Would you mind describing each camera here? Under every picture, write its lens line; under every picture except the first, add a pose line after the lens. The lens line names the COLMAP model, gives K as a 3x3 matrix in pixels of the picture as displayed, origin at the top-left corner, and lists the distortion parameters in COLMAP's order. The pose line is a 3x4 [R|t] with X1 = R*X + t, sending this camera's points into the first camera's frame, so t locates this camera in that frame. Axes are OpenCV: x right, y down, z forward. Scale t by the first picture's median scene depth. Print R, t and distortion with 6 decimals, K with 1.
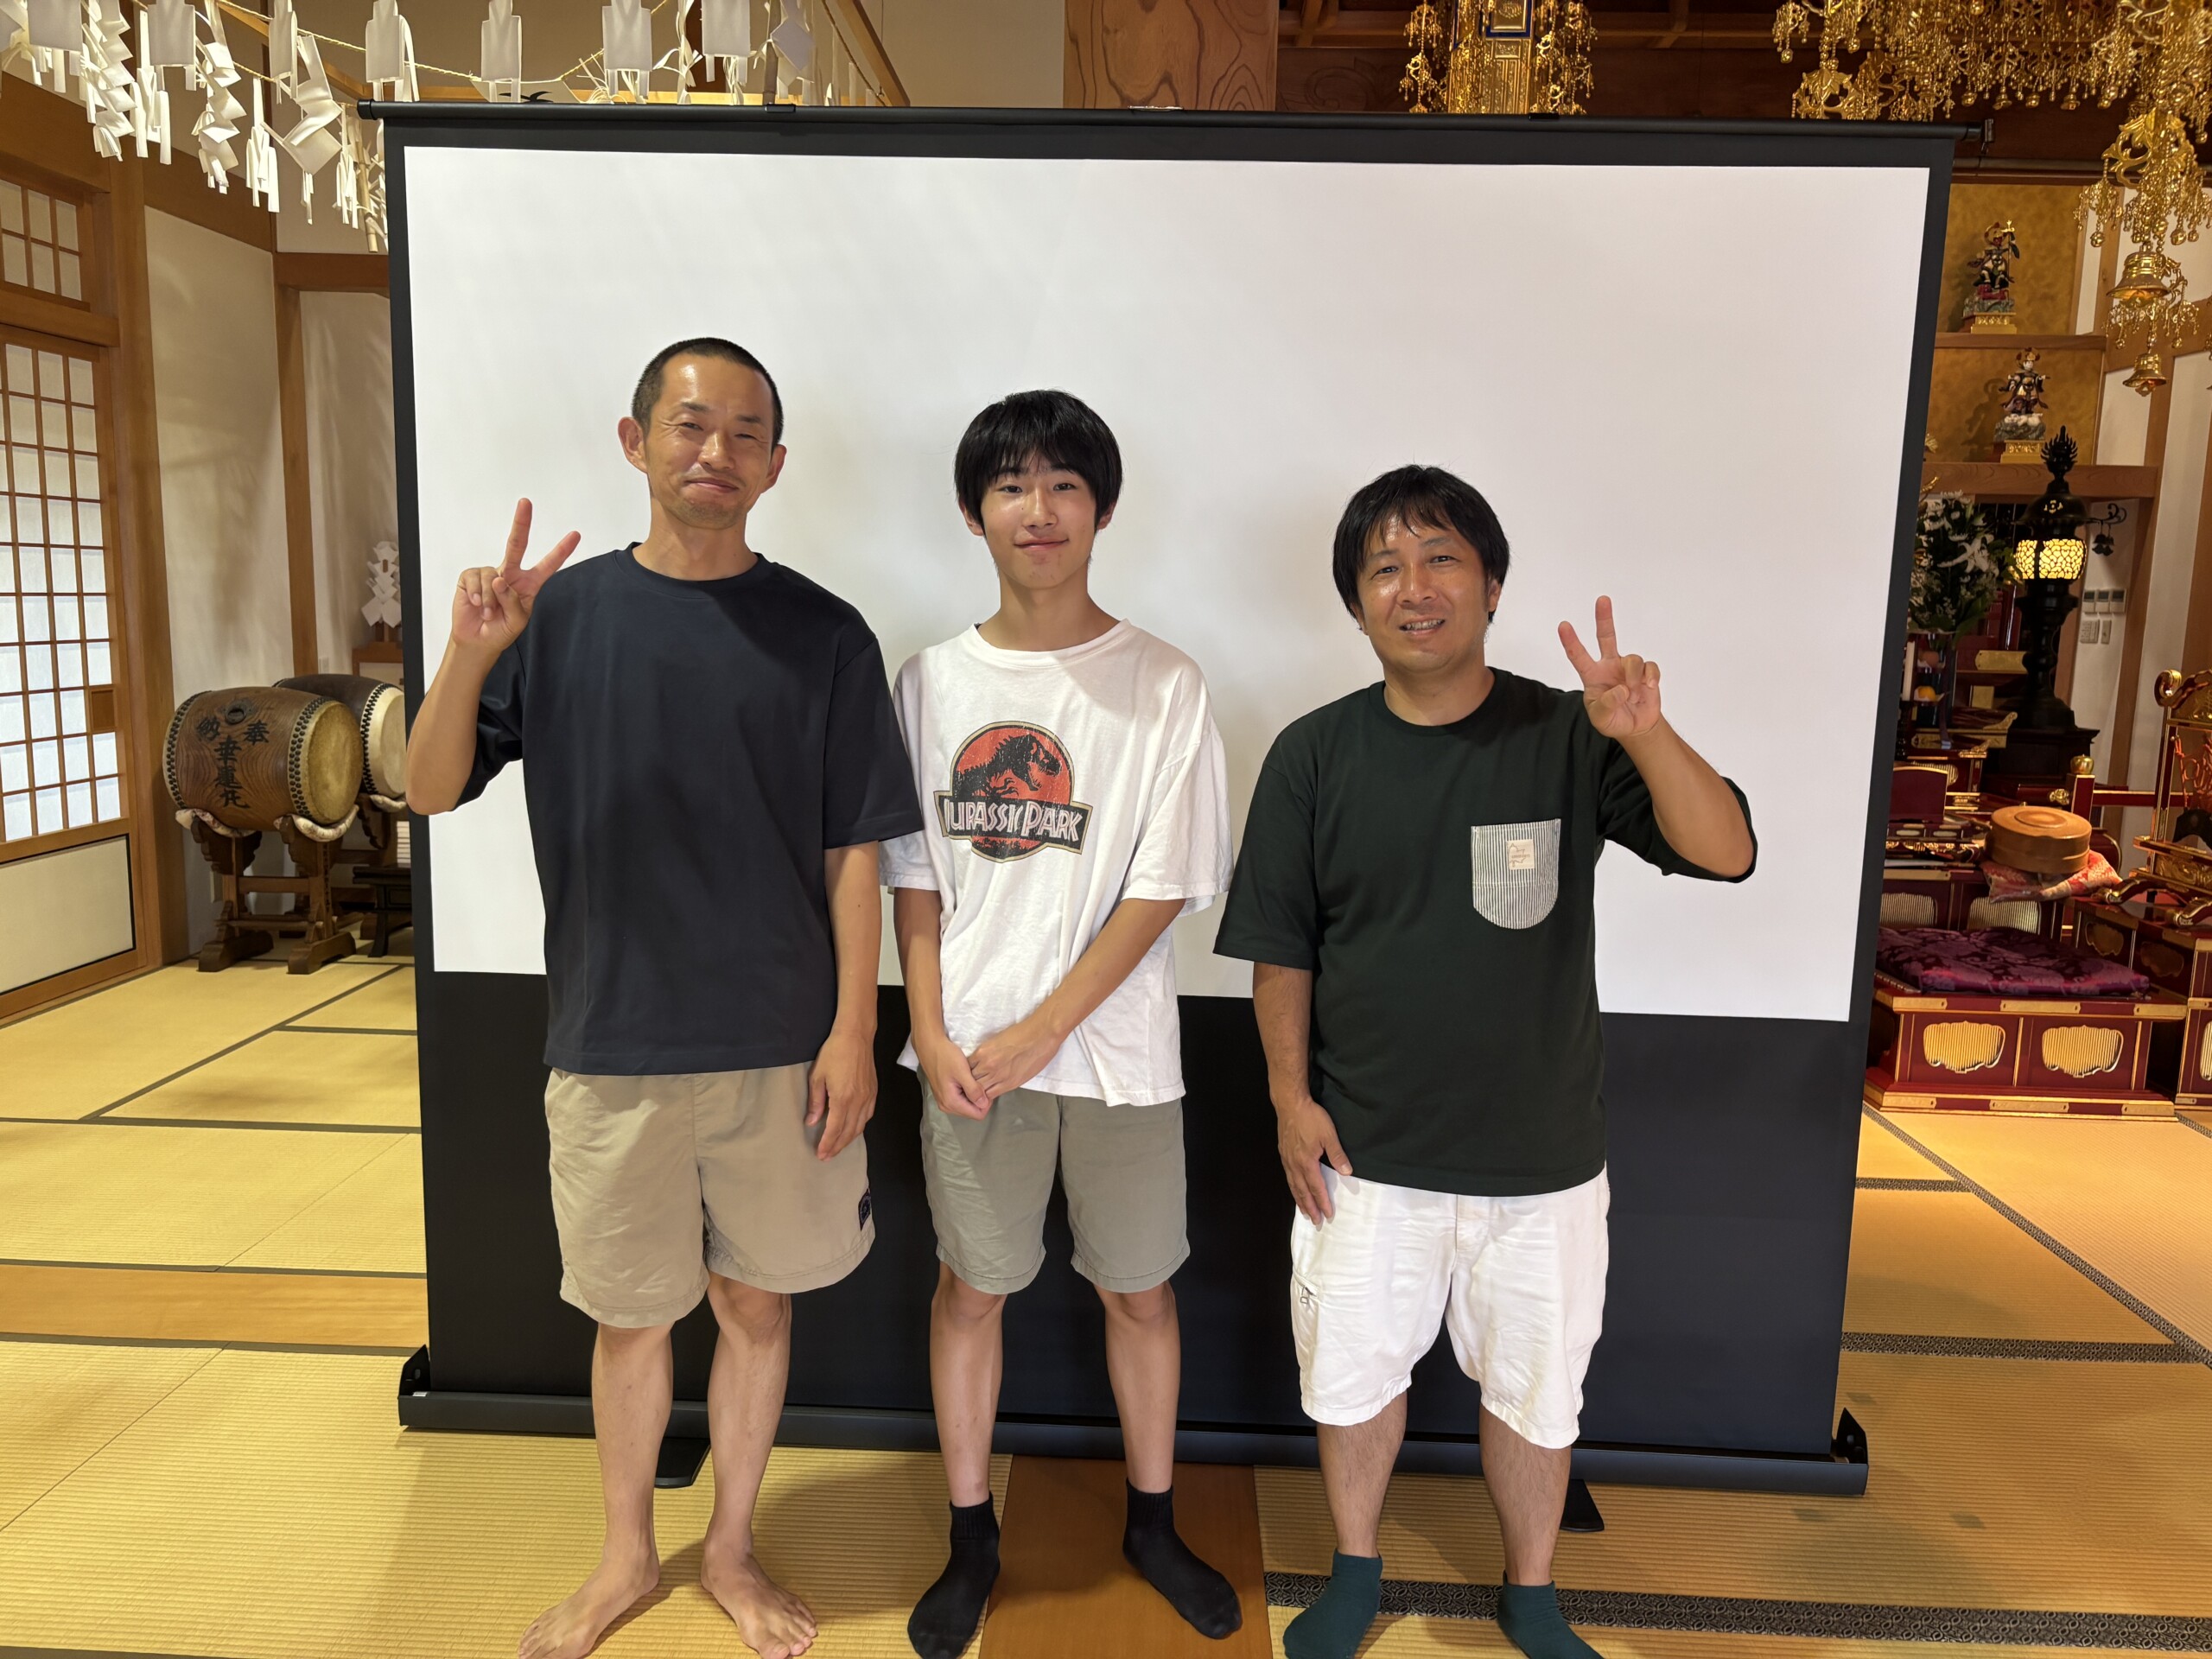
lens RADIAL K [[1658.4, 0, 1084.7], [0, 1658.4, 857.5], [0, 0, 1]] dist [0.026478, -0.027303]
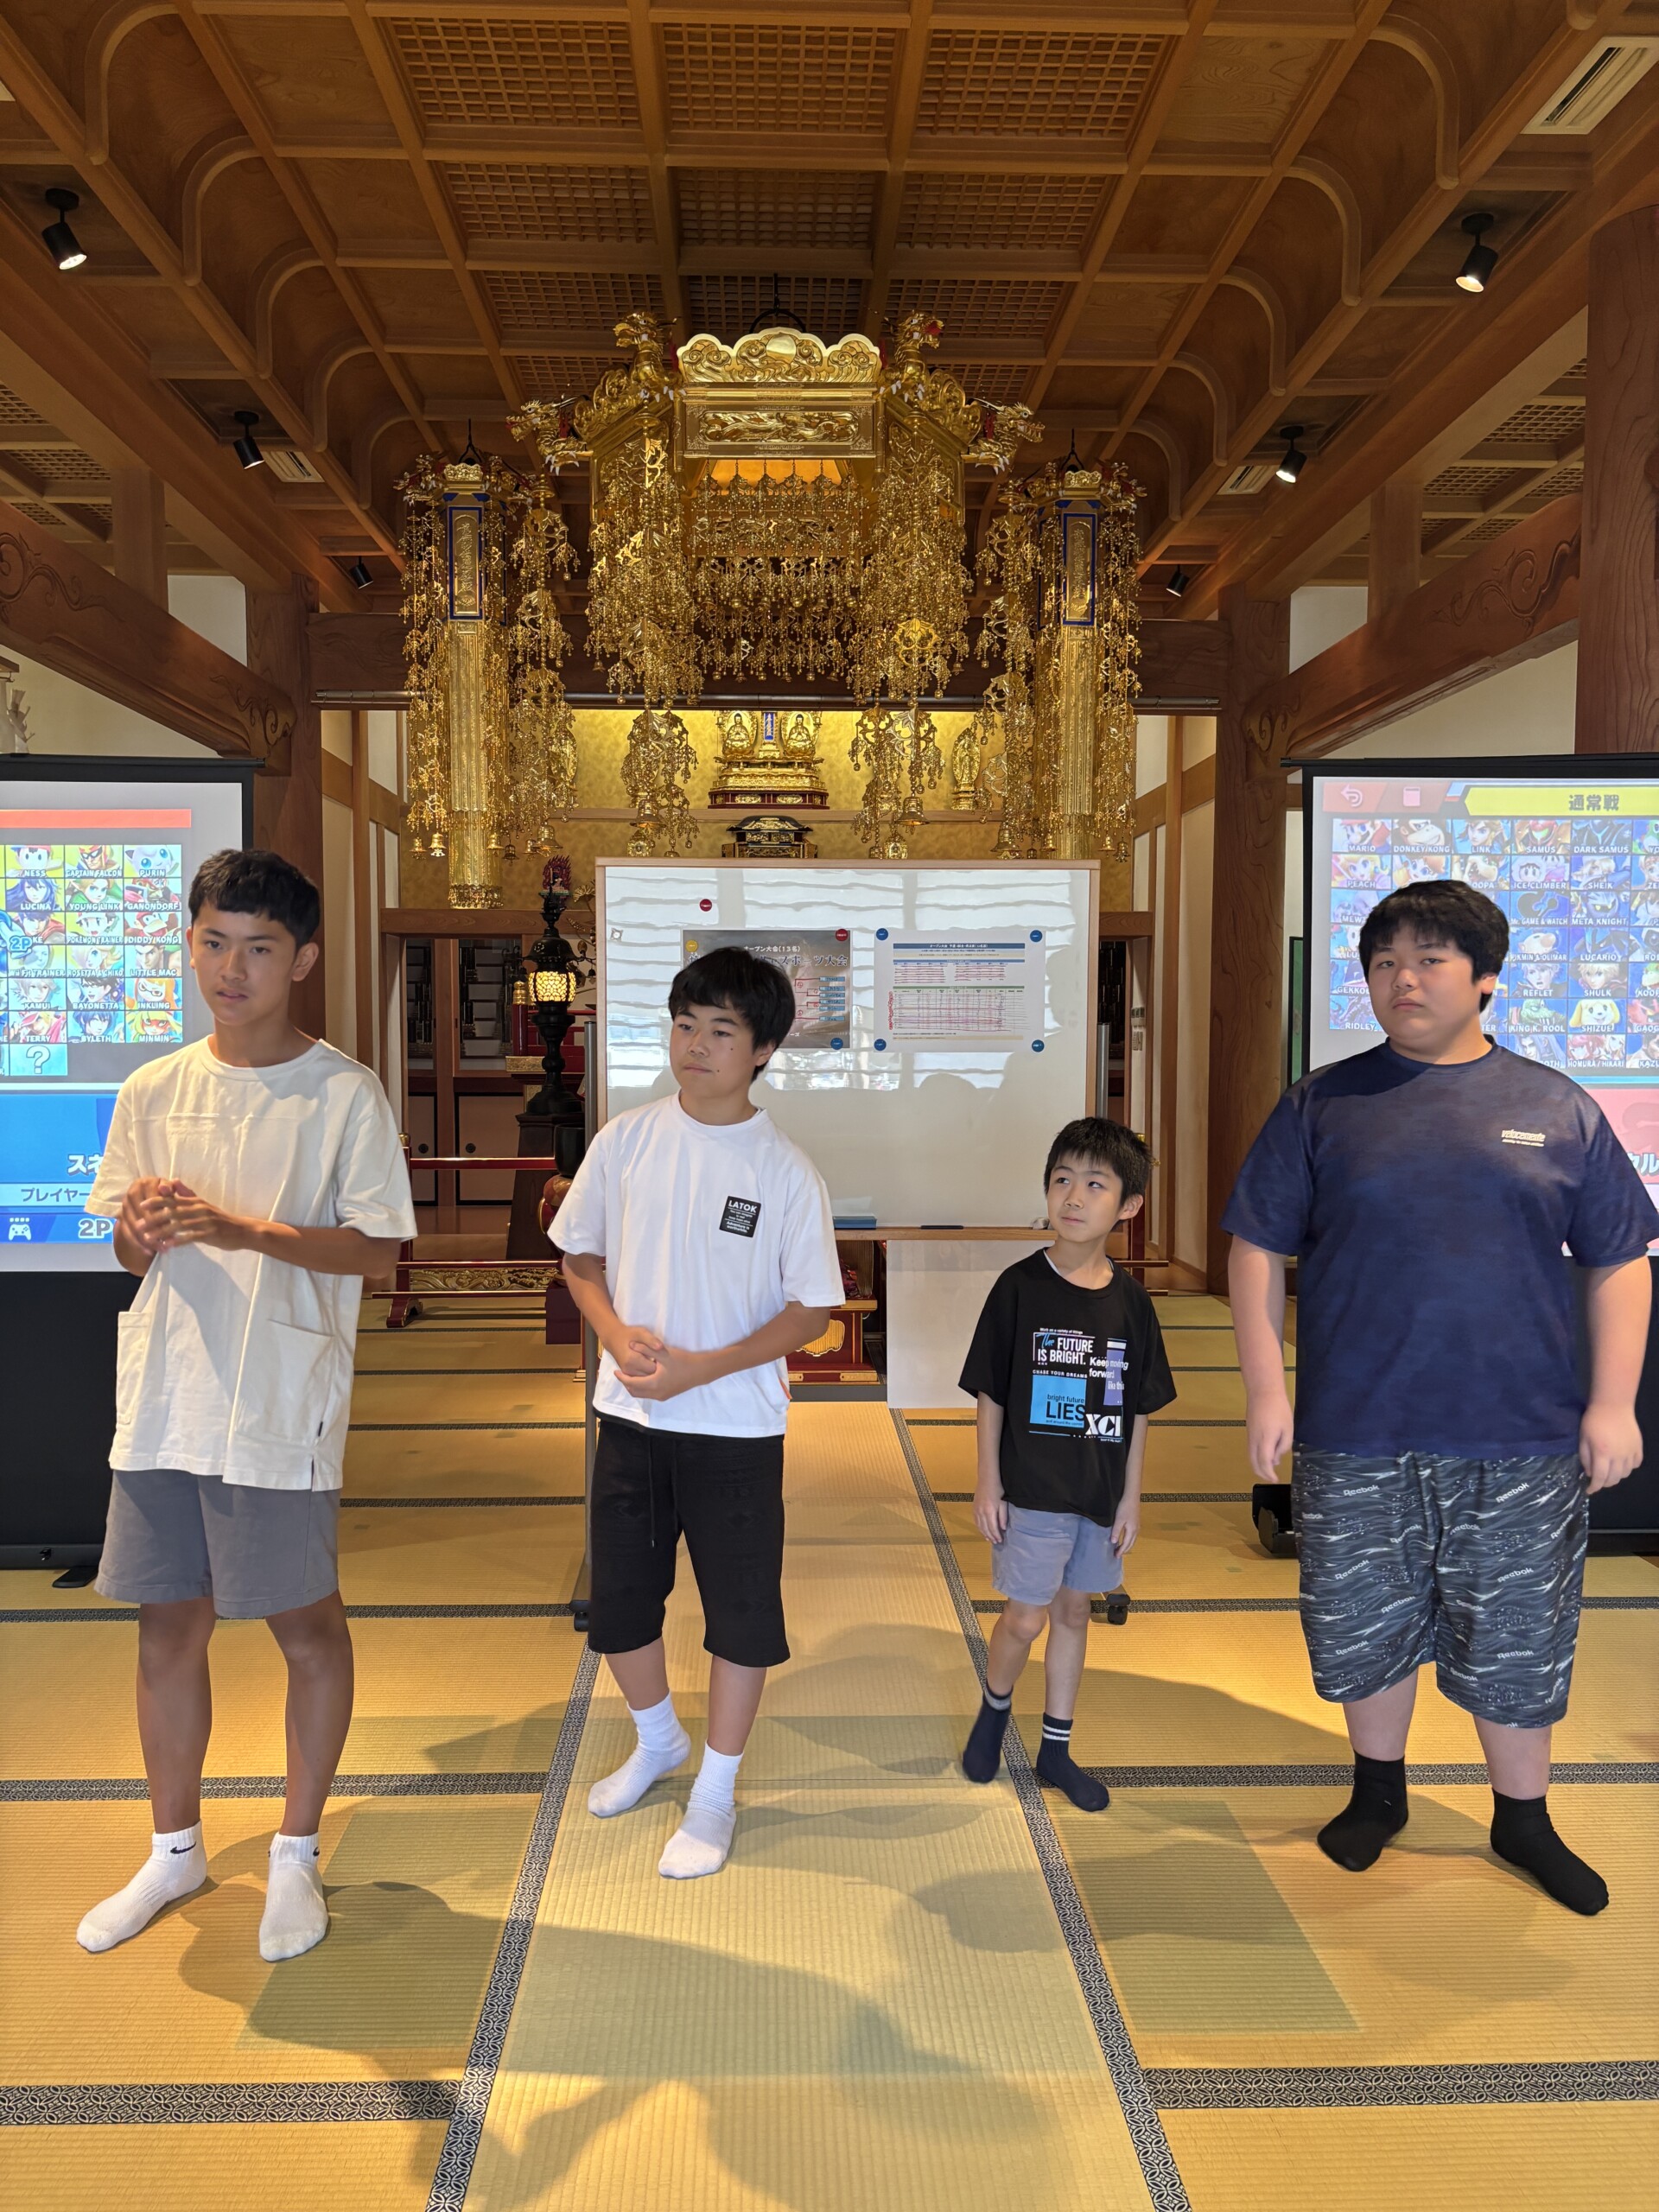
lens RADIAL K [[1658.4, 0, 802.6], [0, 1658.4, 1123.8], [0, 0, 1]] dist [0.026478, -0.027303]
pose [[0.997250, -0.024322, 0.070012, 0.412331], [0.031019, 0.994877, -0.096213, 0.060071], [-0.067313, 0.098120, 0.992895, -0.330682]]
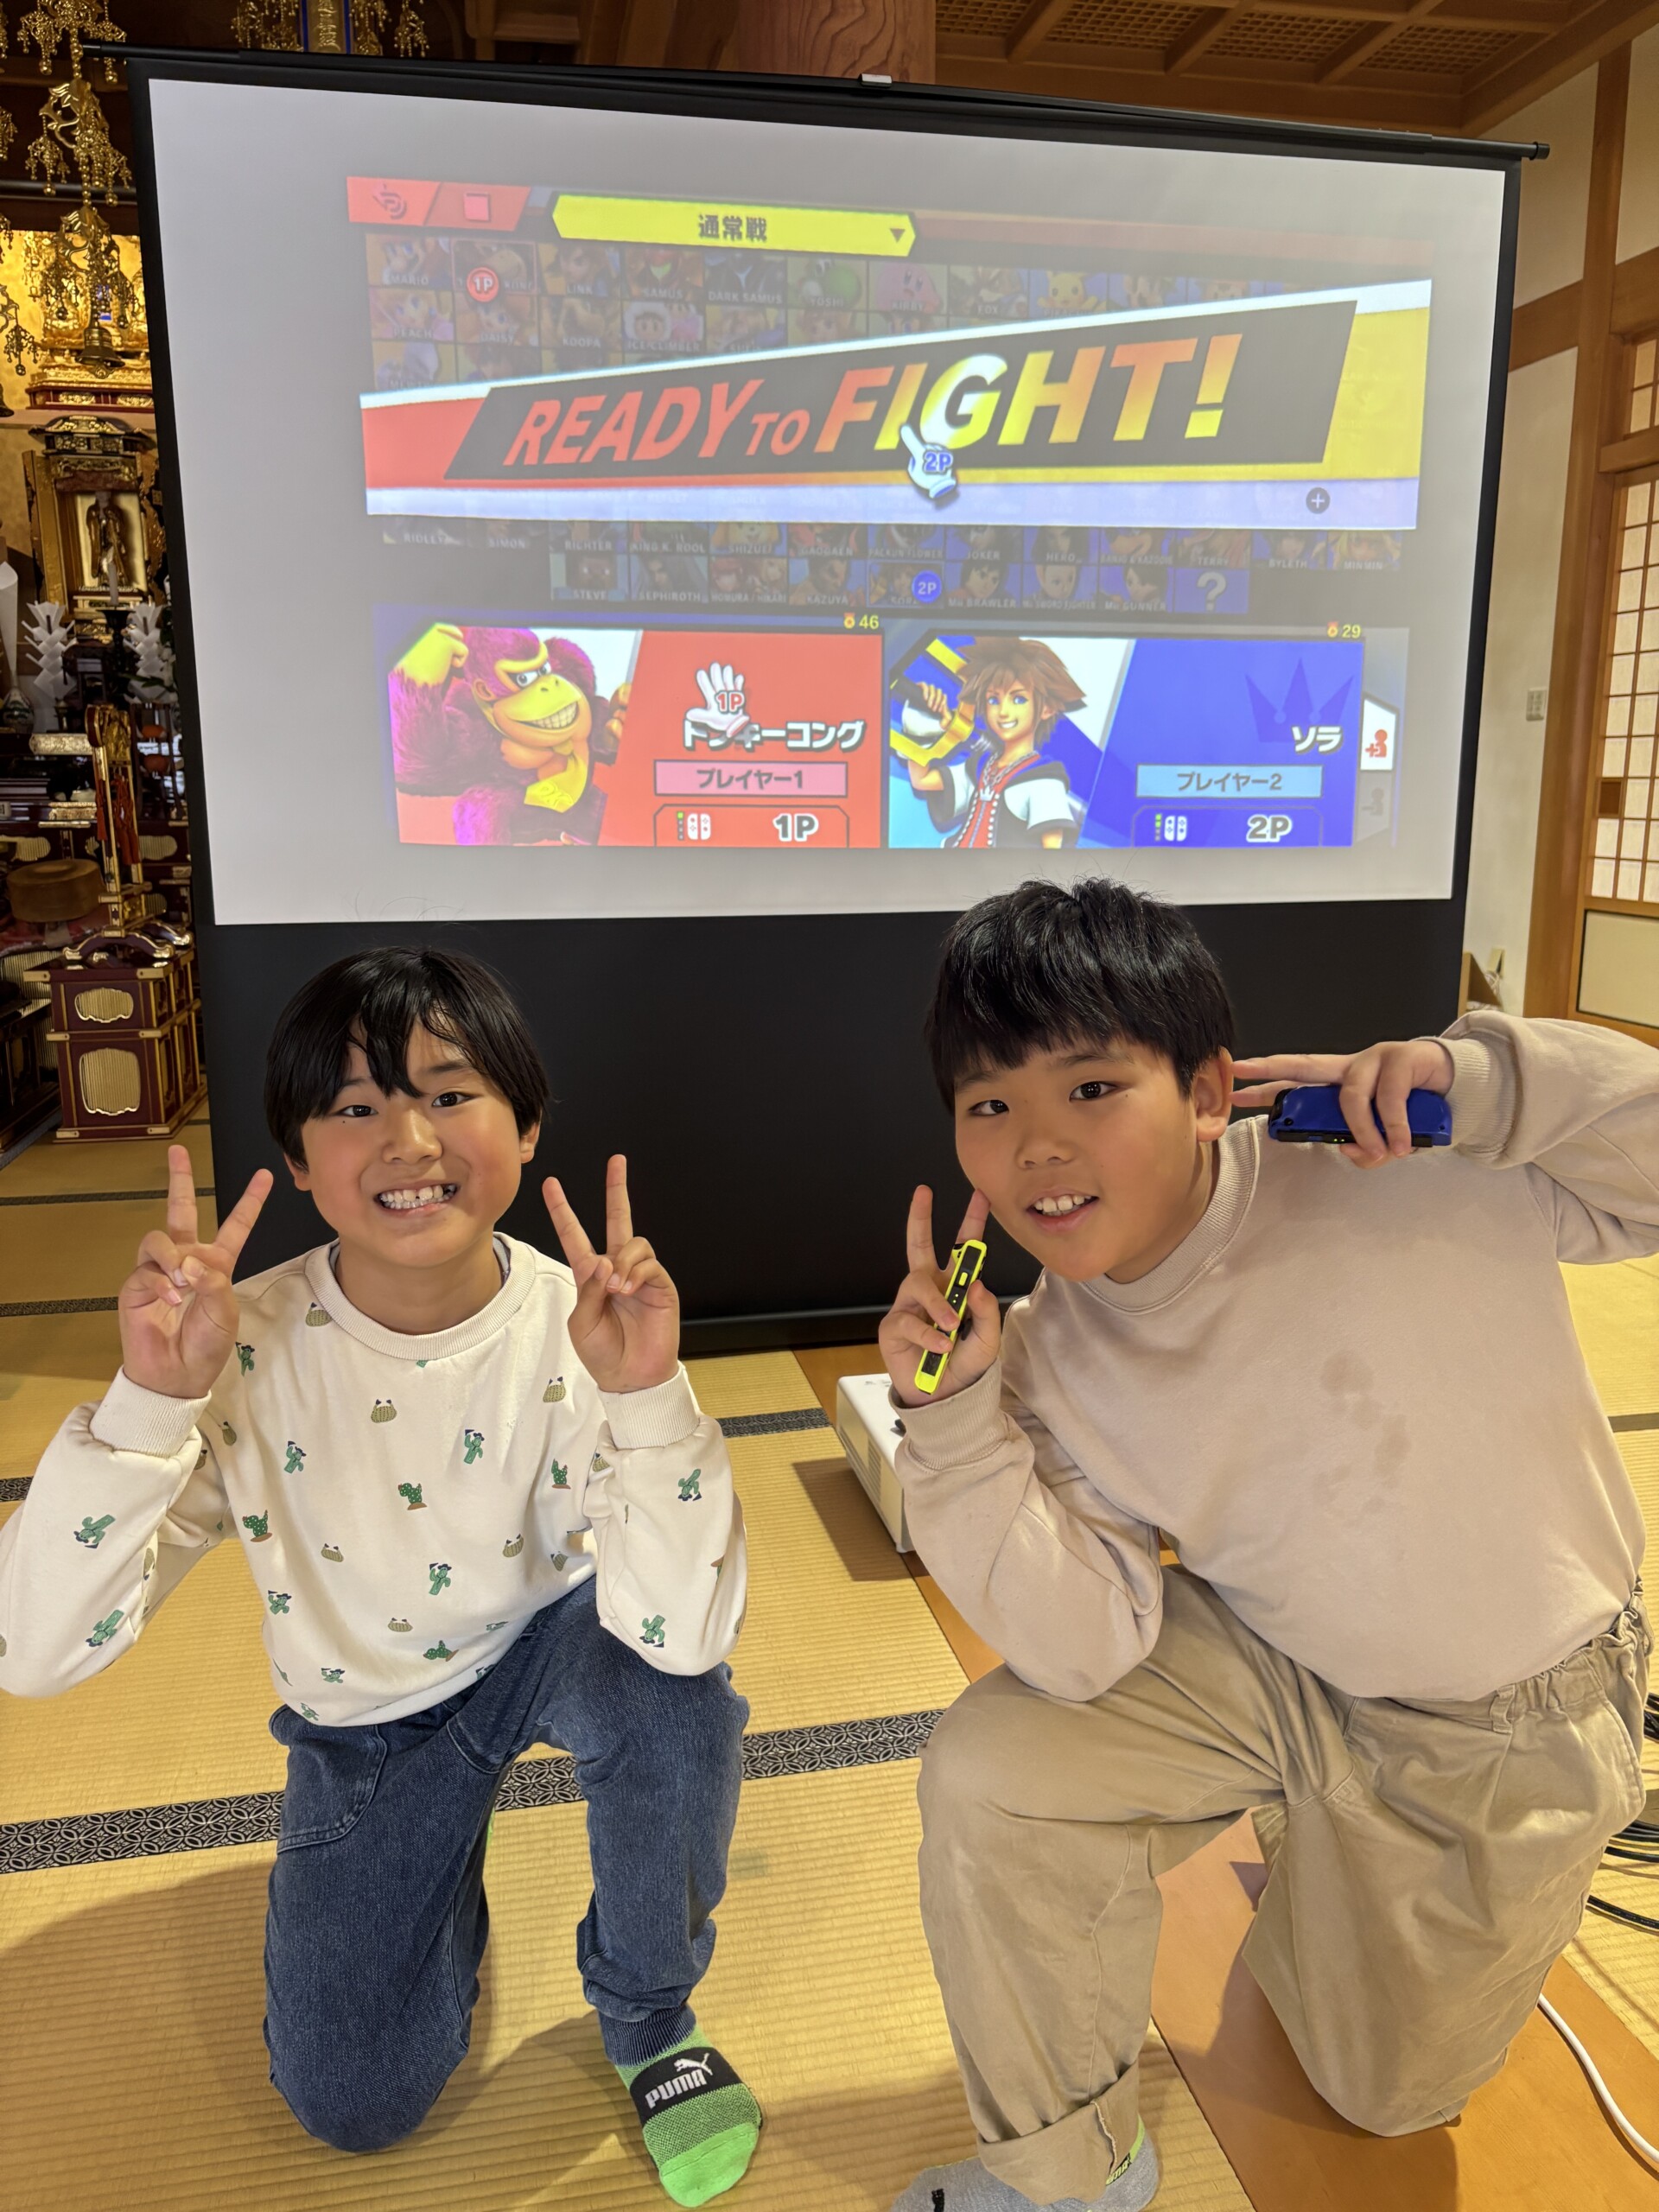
lens RADIAL K [[1658.4, 0, 826.8], [0, 1658.4, 1116.8], [0, 0, 1]] dist [0.026478, -0.027303]
pose [[0.967351, -0.077932, 0.241160, 0.733157], [0.064683, 0.995954, 0.062391, 0.085792], [-0.245047, -0.044755, 0.968478, -0.080485]]
